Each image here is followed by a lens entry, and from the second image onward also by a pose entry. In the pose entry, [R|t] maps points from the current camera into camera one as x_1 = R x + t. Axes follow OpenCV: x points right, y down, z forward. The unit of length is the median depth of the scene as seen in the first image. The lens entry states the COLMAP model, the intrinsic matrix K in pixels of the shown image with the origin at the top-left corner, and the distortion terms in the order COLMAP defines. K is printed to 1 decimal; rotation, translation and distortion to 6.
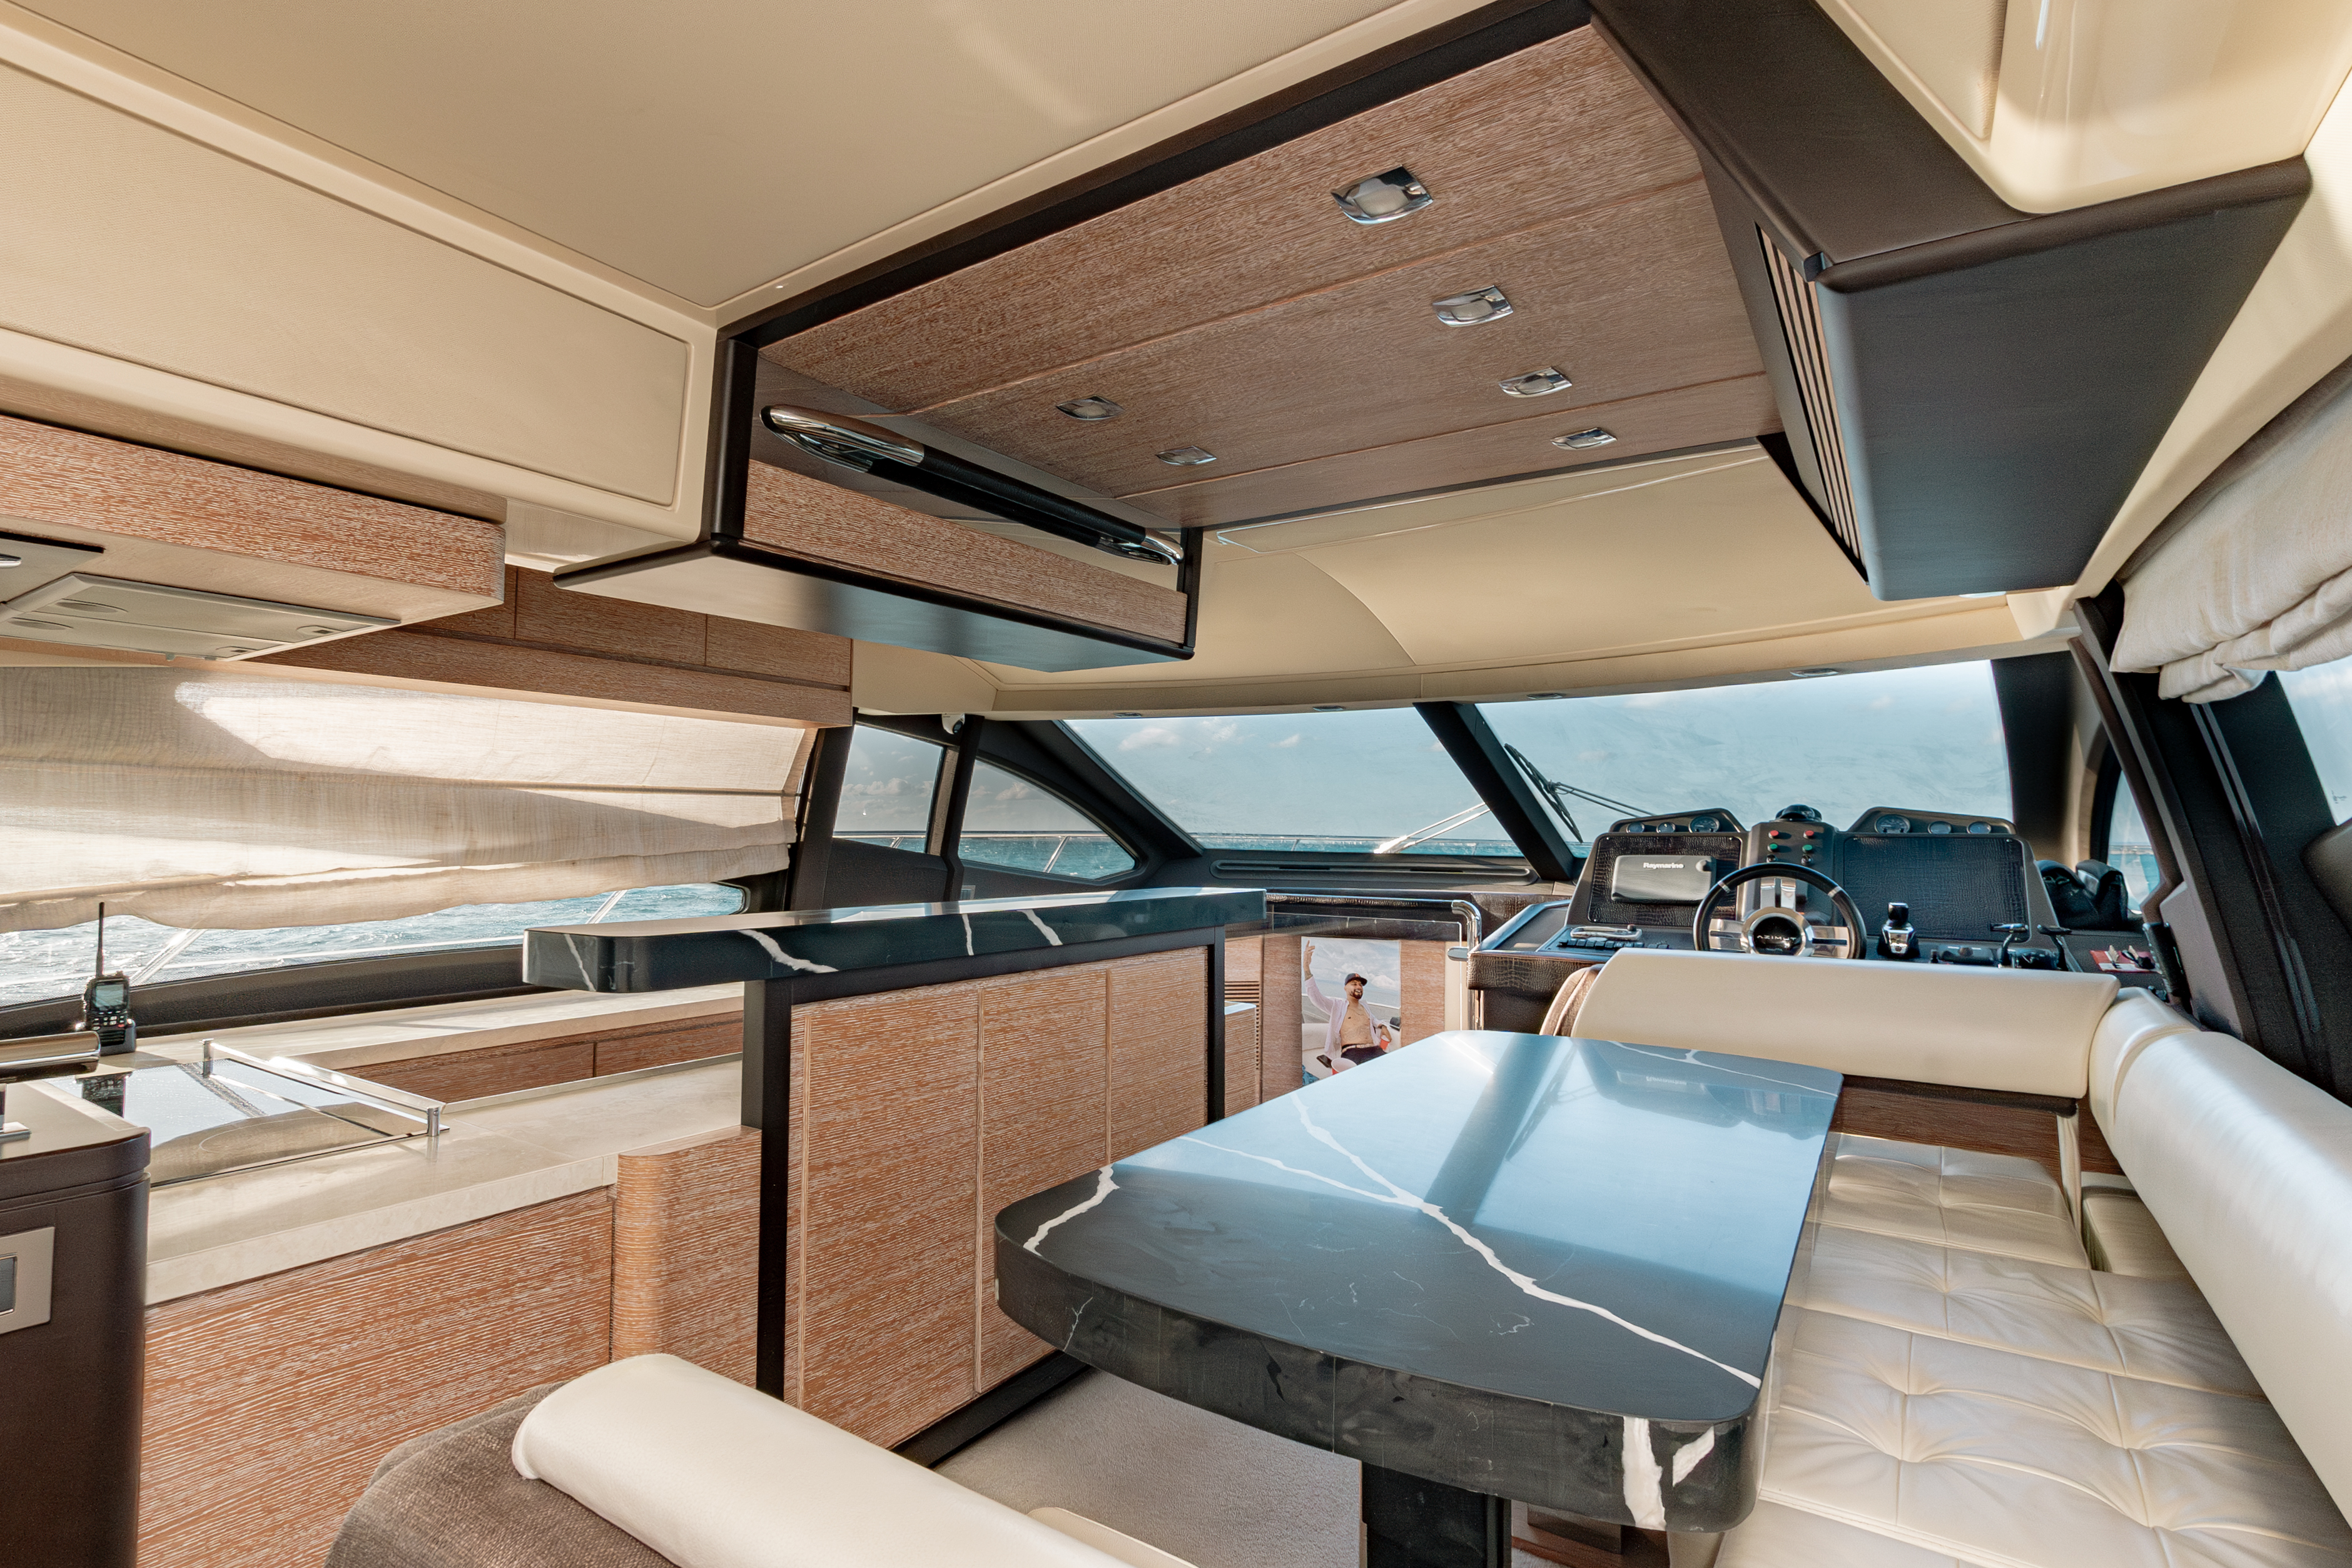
lens RADIAL K [[1102.9, 0, 1165.9], [0, 1102.9, 782.1], [0, 0, 1]] dist [-0.004123, -0.001602]
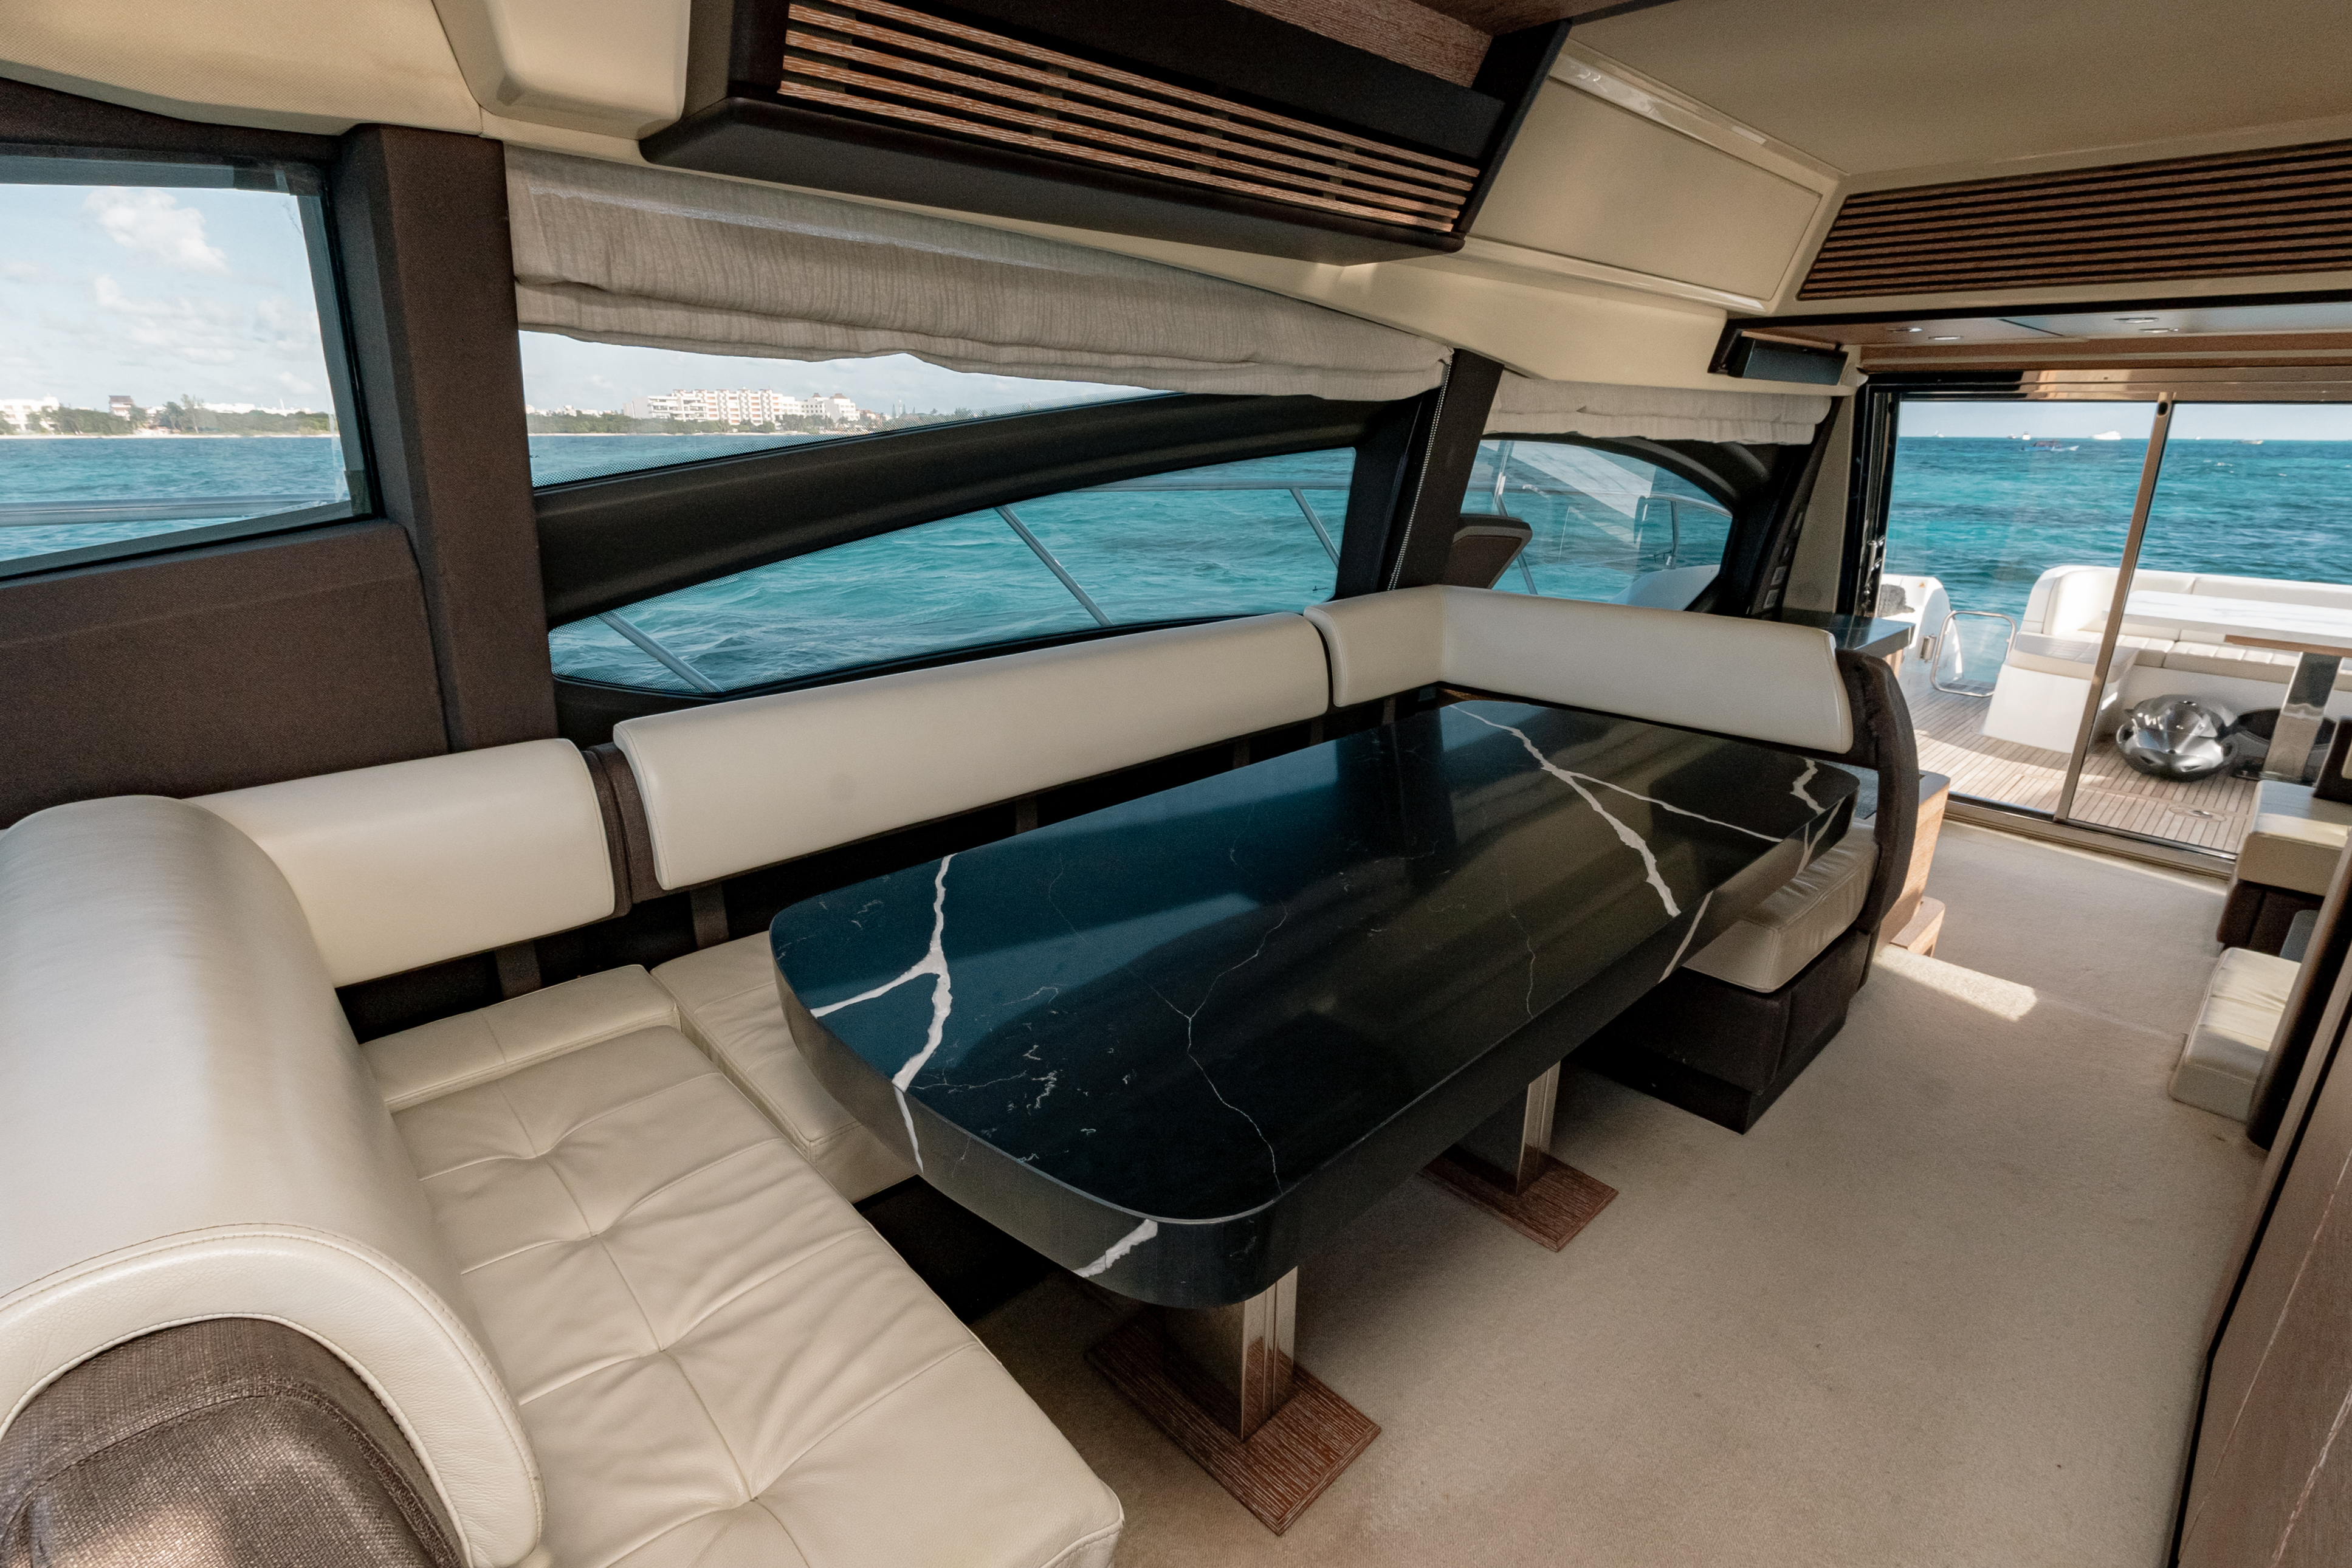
lens RADIAL K [[1083.5, 0, 1165.5], [0, 1083.5, 787.3], [0, 0, 1]] dist [-0.005177, 0.000397]
pose [[-0.973176, -0.087985, 0.212573, 0.161679], [-0.025749, 0.959830, 0.279398, 0.005889], [-0.228617, 0.266430, -0.936349, 0.932997]]
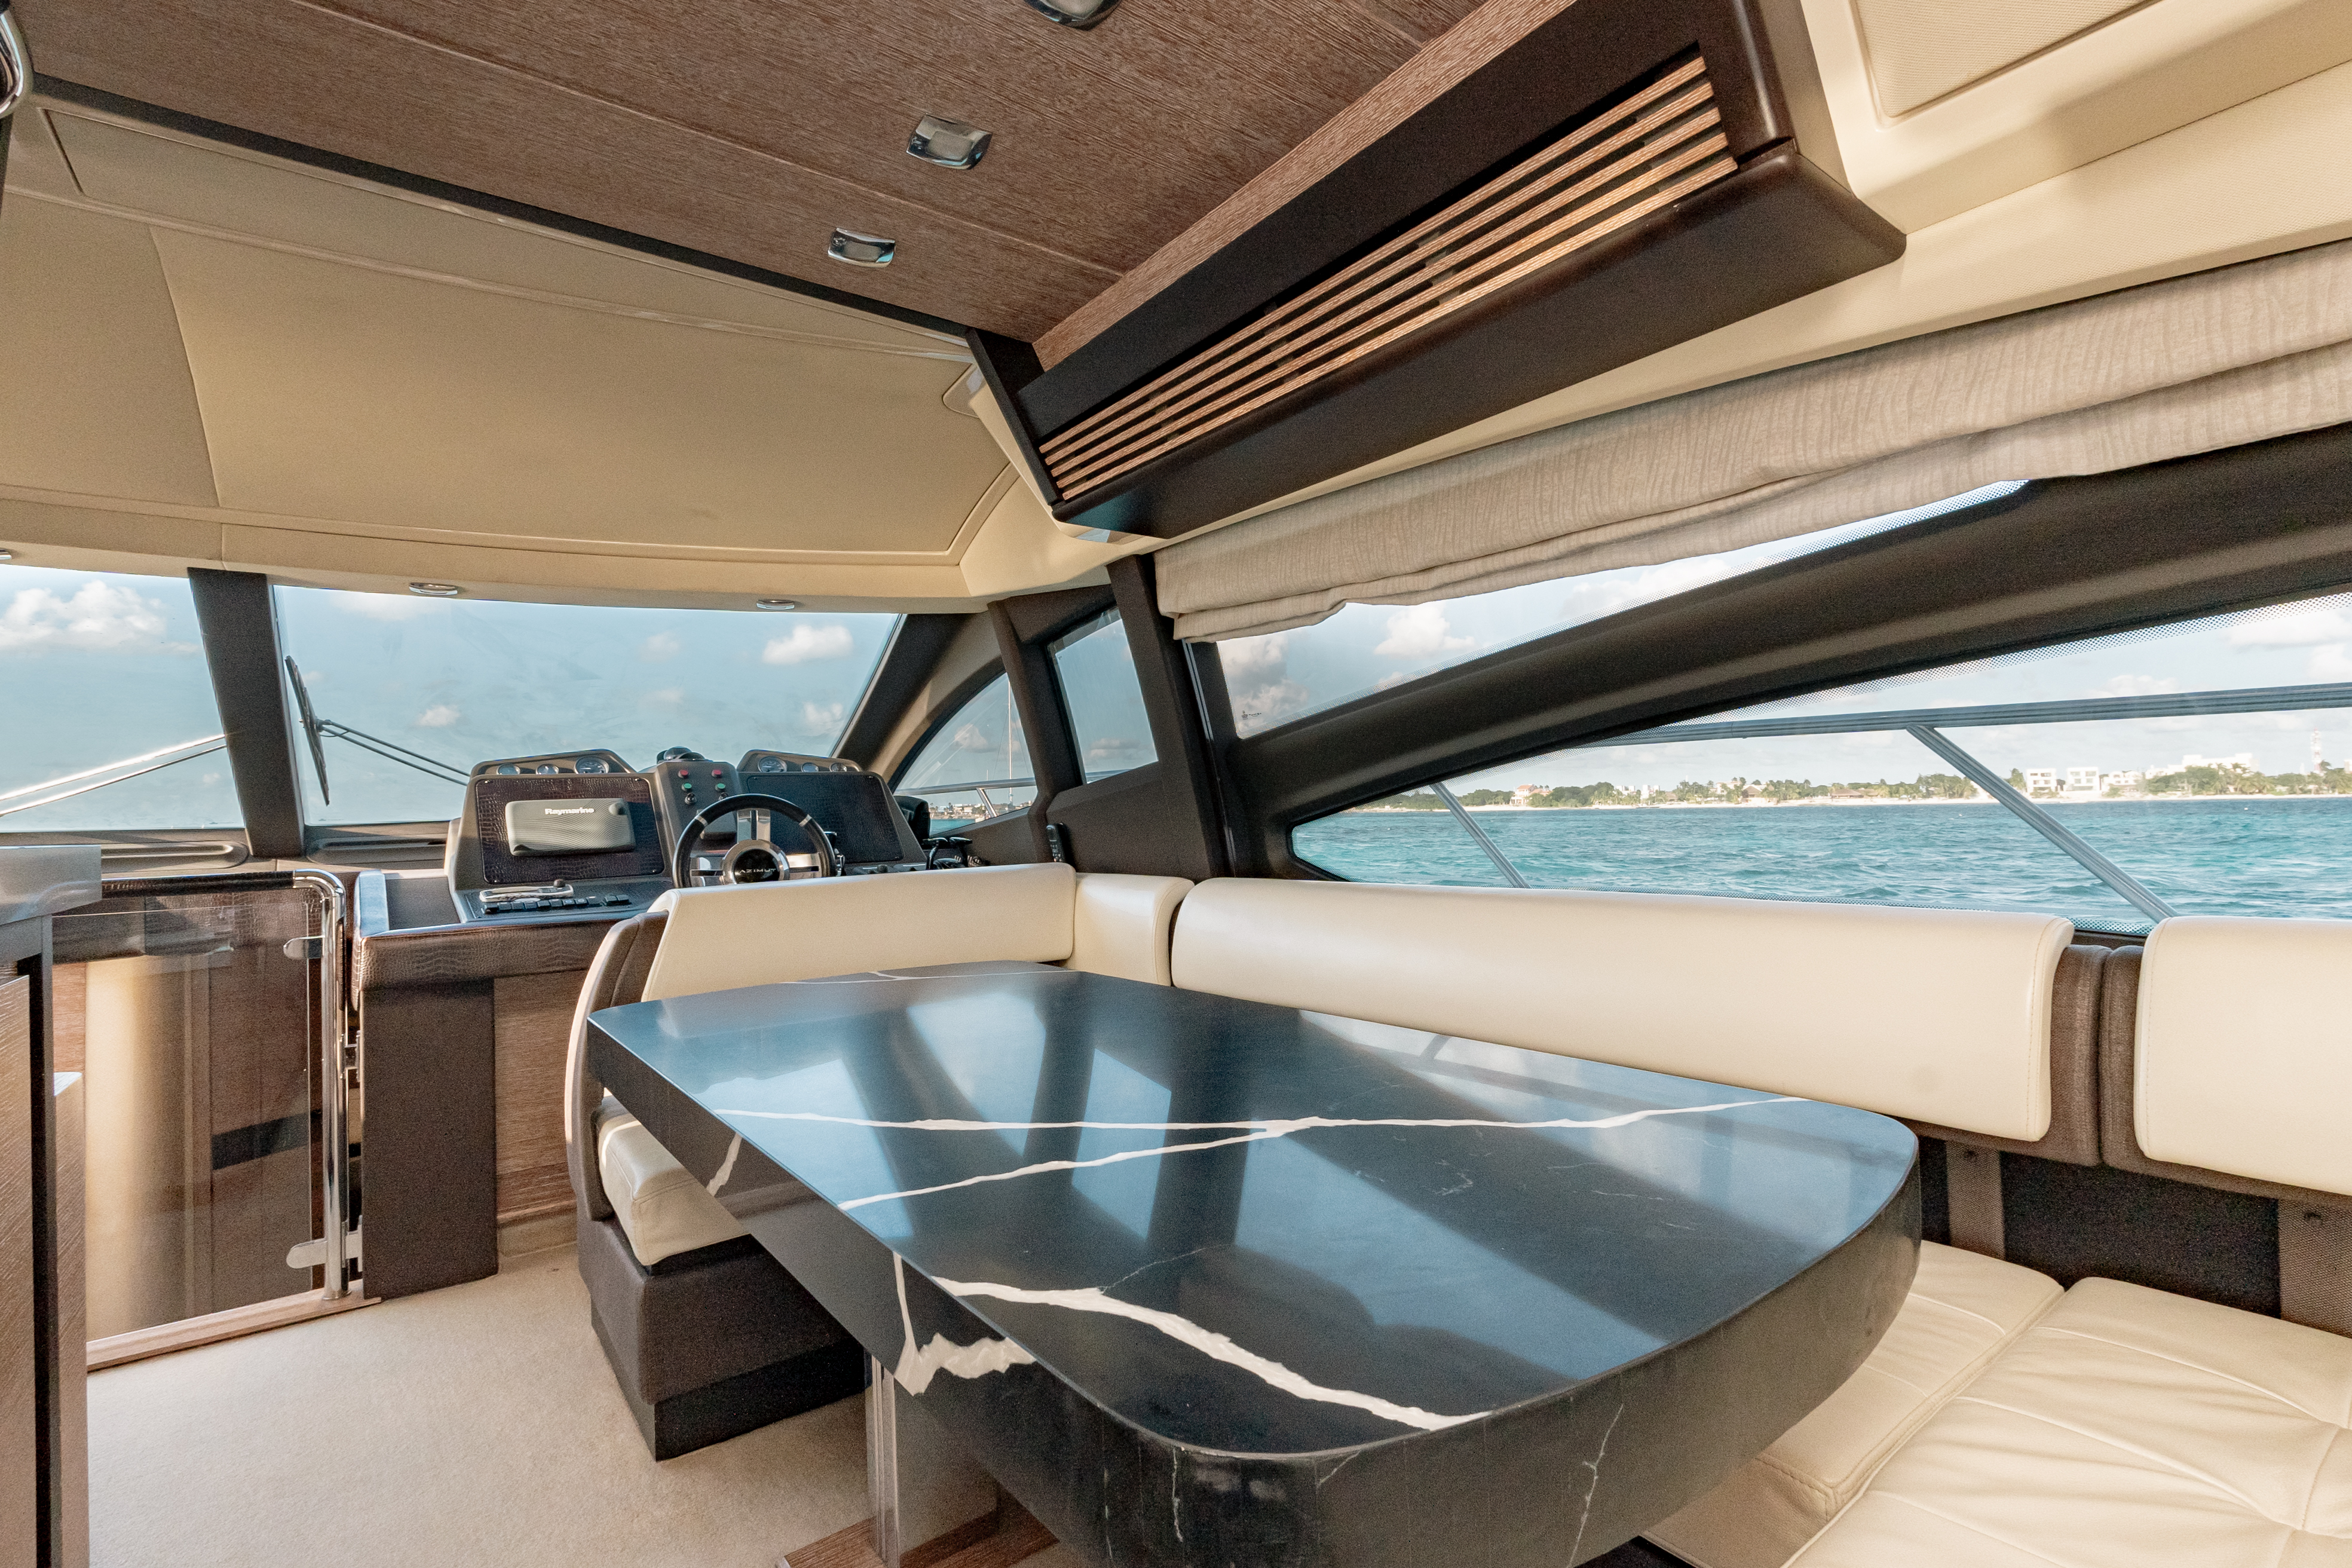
lens RADIAL K [[1063.3, 0, 1164.6], [0, 1063.3, 779.8], [0, 0, 1]] dist [0.000306, -0.000237]
pose [[0.331488, 0.008265, 0.943423, -0.184091], [-0.007399, 0.999954, -0.006161, 0.057729], [-0.943430, -0.004938, 0.331534, 0.319109]]
